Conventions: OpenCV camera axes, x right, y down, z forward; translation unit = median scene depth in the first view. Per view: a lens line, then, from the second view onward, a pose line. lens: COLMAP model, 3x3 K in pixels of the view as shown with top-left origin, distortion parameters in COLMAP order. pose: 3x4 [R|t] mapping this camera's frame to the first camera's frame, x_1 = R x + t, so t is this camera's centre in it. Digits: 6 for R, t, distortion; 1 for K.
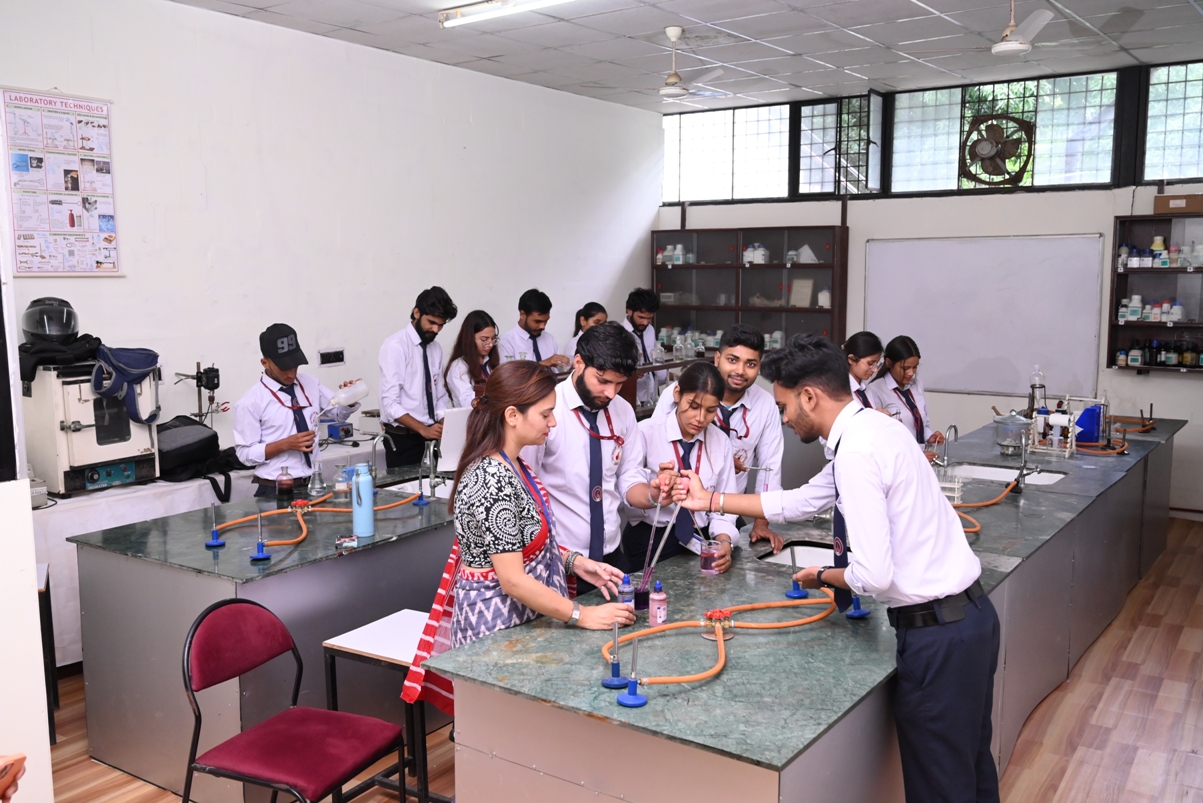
lens RADIAL K [[1083.4, 0, 602.8], [0, 1083.4, 406.7], [0, 0, 1]] dist [-0.010190, 0.014339]
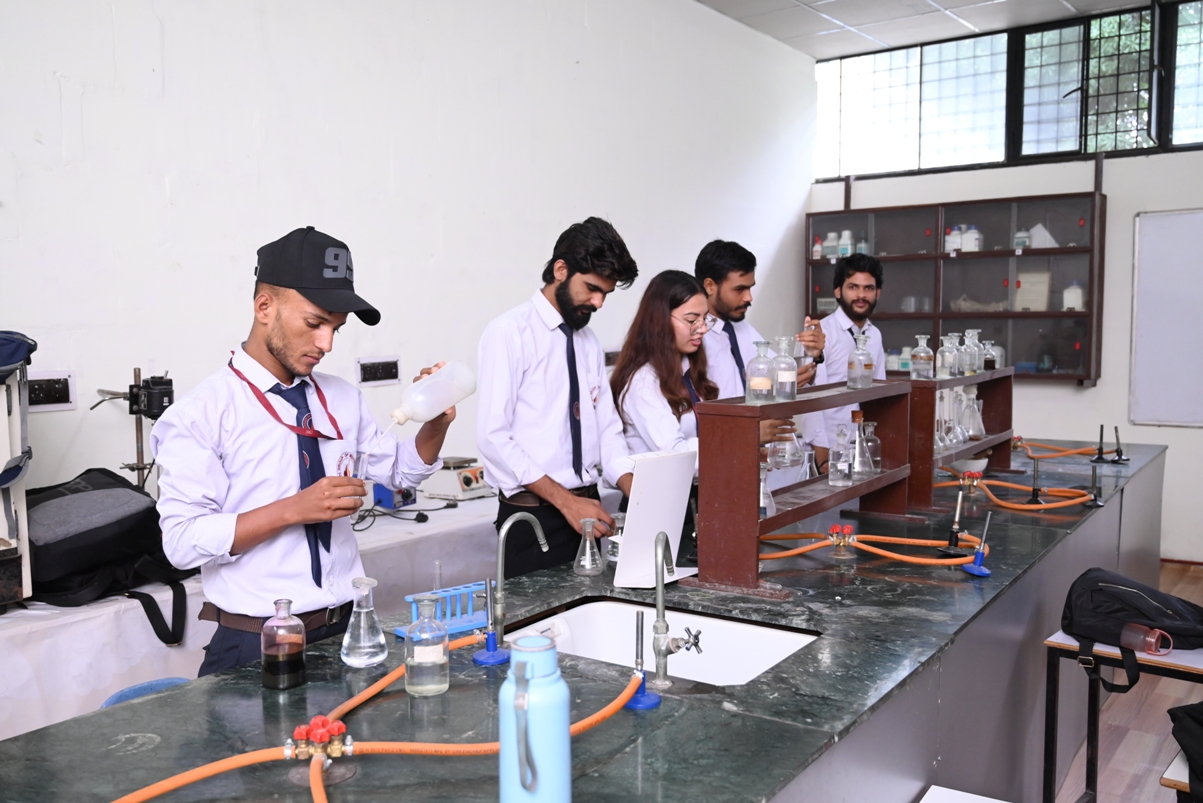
lens RADIAL K [[1029.1, 0, 603.5], [0, 1029.1, 398.1], [0, 0, 1]] dist [0.014323, -0.001235]
pose [[0.999934, -0.002743, -0.011179, -0.148484], [0.002122, 0.998475, -0.055167, 0.002298], [0.011314, 0.055139, 0.998415, 0.533365]]
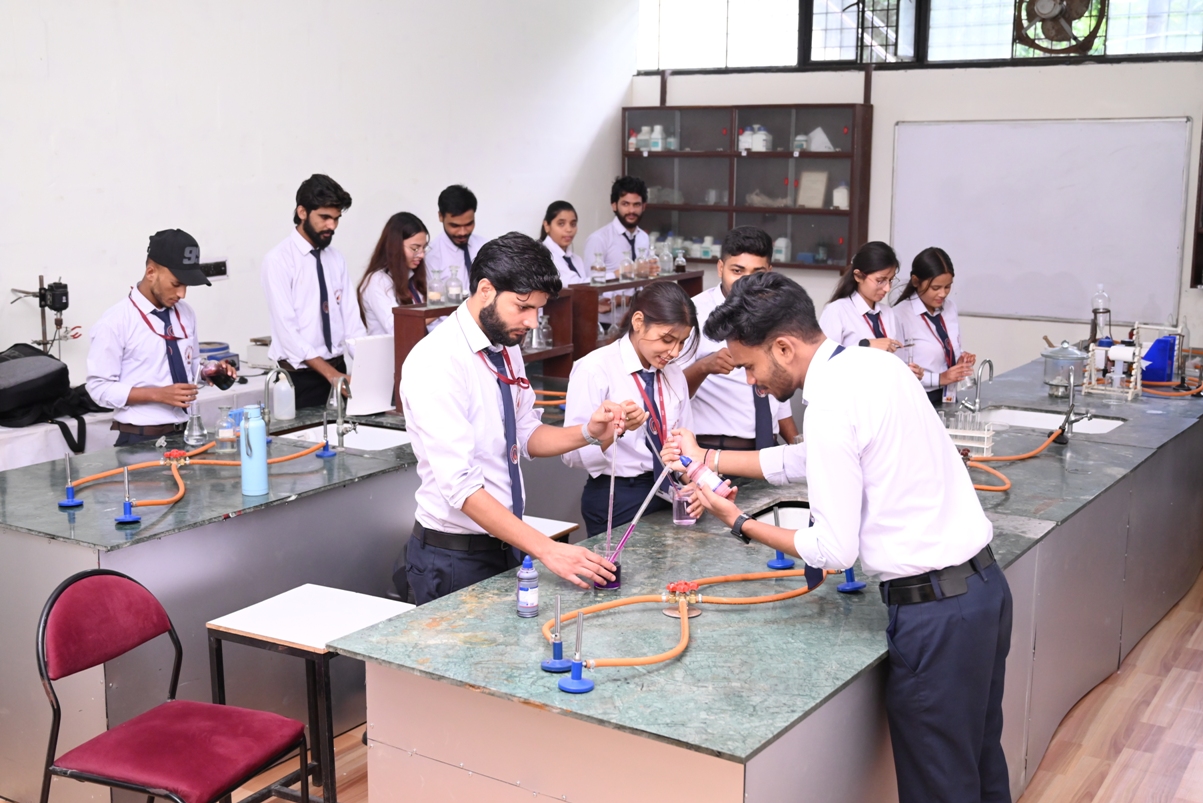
lens RADIAL K [[1413.5, 0, 604.9], [0, 1413.5, 408.6], [0, 0, 1]] dist [-0.002833, 0.000000]
pose [[0.999616, 0.003045, 0.027531, 0.008776], [-0.004555, 0.998478, 0.054962, -0.003143], [-0.027321, -0.055066, 0.998109, -0.045331]]
